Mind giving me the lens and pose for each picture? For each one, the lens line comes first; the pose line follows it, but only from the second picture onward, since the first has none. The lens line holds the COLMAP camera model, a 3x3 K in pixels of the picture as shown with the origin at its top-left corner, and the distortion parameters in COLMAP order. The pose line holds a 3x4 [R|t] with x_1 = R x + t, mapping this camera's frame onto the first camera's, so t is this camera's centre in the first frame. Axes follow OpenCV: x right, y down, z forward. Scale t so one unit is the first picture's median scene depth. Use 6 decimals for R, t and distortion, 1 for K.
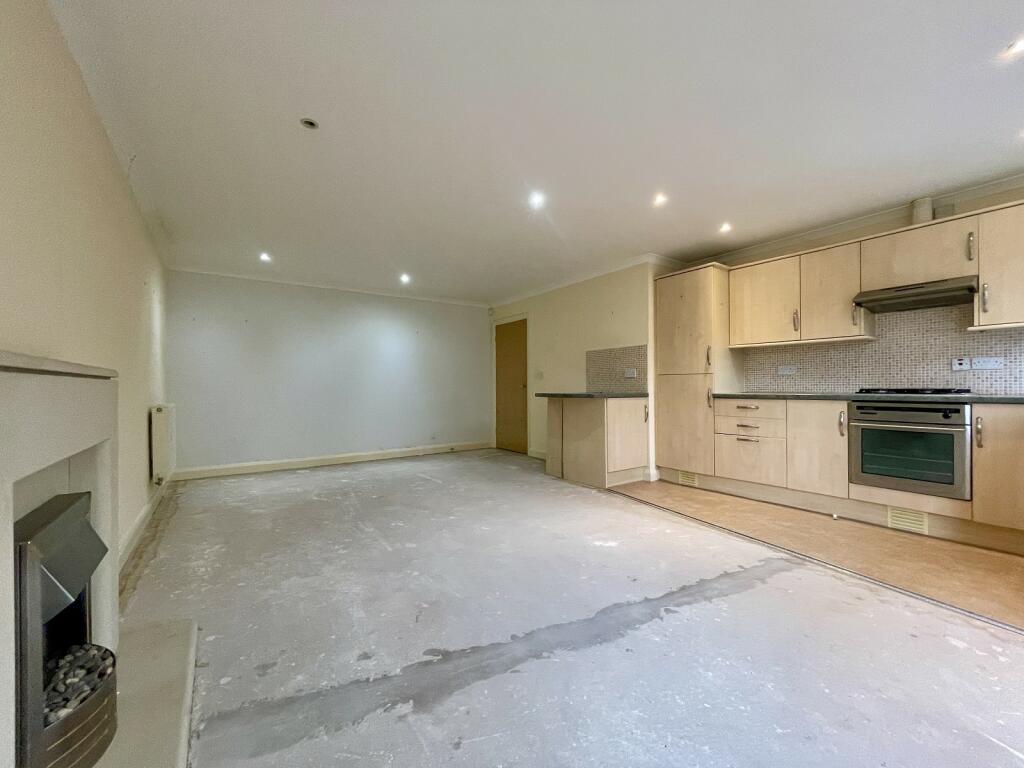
lens RADIAL K [[415.5, 0, 511.9], [0, 415.5, 385.1], [0, 0, 1]] dist [-0.001684, 0.000208]
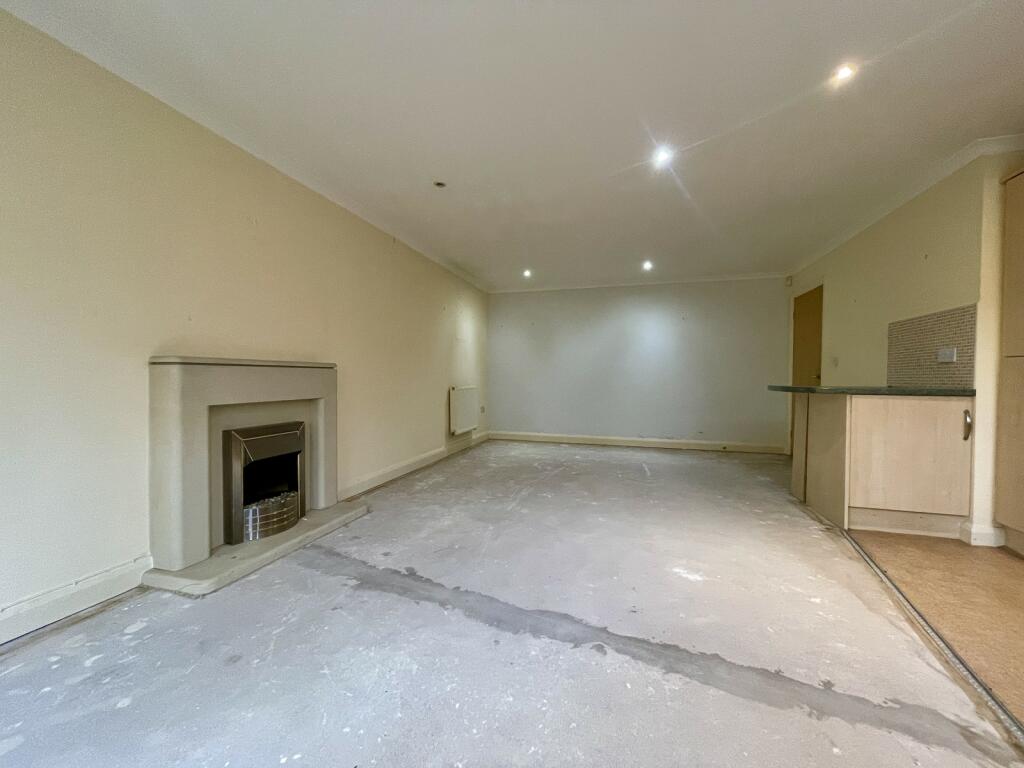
lens RADIAL K [[412.6, 0, 506.3], [0, 412.6, 387.7], [0, 0, 1]] dist [-0.000407, 0.000221]
pose [[0.621357, 0.031028, -0.782913, 0.532649], [-0.006493, 0.999385, 0.034454, 0.001573], [0.783501, -0.016324, 0.621176, 0.215386]]
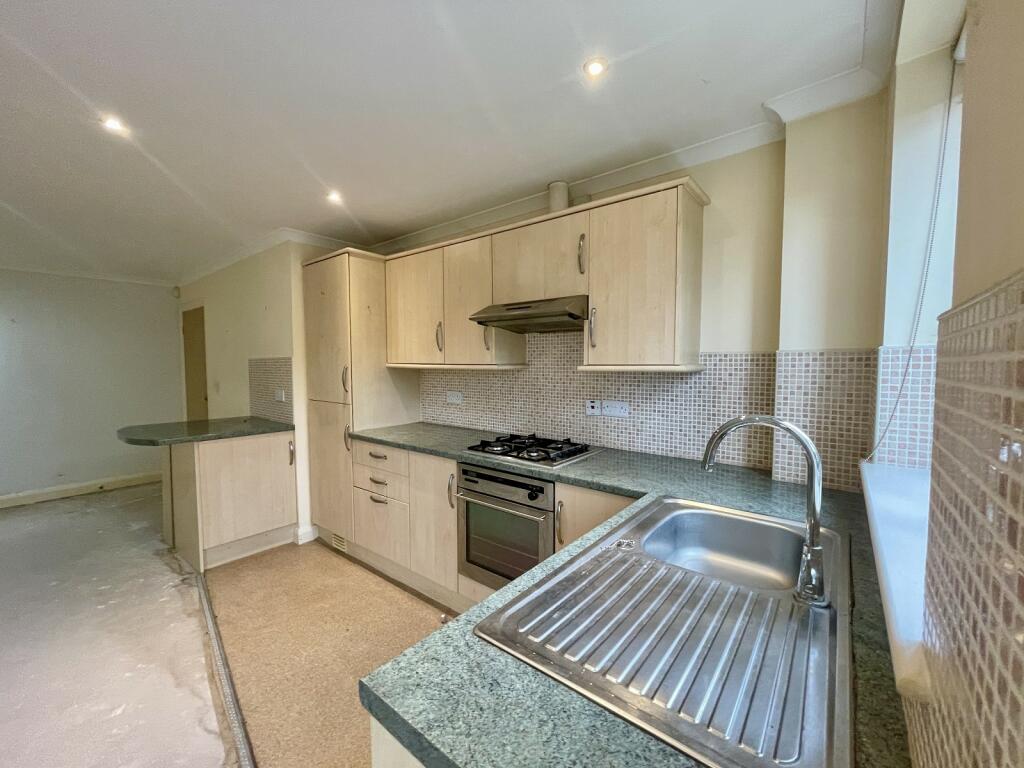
lens RADIAL K [[415.5, 0, 511.9], [0, 415.5, 385.1], [0, 0, 1]] dist [-0.001684, 0.000208]
pose [[0.958520, -0.009667, 0.284862, 0.696191], [-0.005572, 0.998598, 0.052638, -0.128772], [-0.284972, -0.052042, 0.957122, 0.294121]]
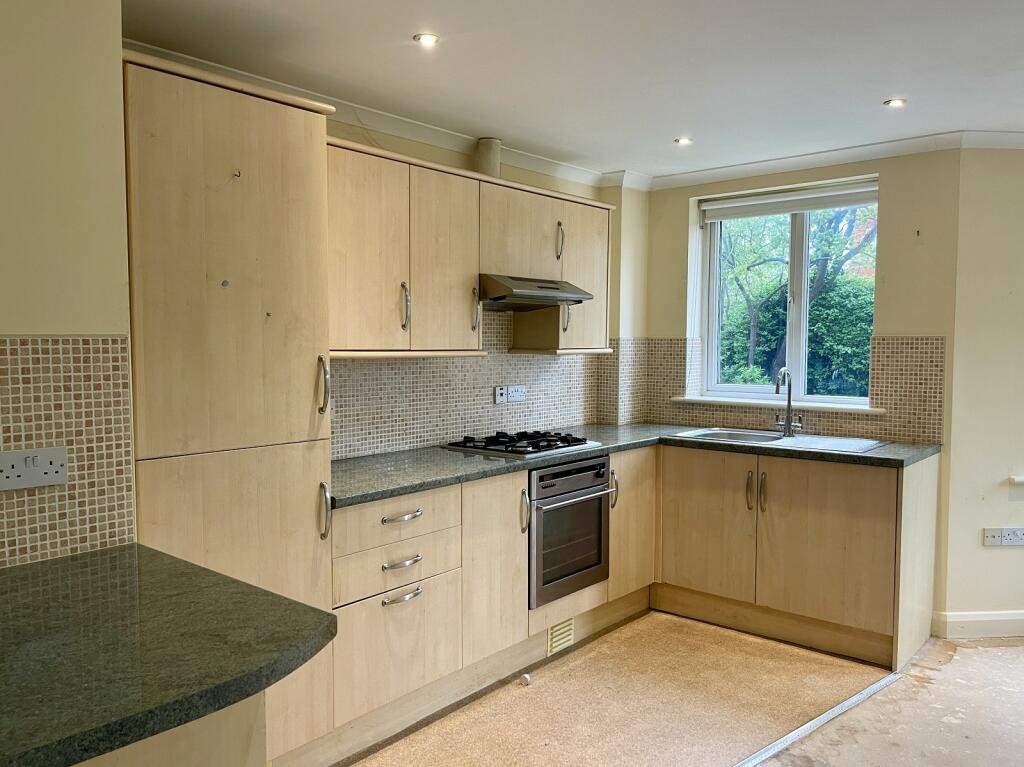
lens RADIAL K [[791.8, 0, 507.0], [0, 791.8, 387.7], [0, 0, 1]] dist [0.085397, -0.100047]
pose [[-0.257114, -0.054571, 0.964839, -0.228576], [-0.003398, 0.998449, 0.055567, -0.134624], [-0.966375, 0.011009, -0.256901, 1.303658]]
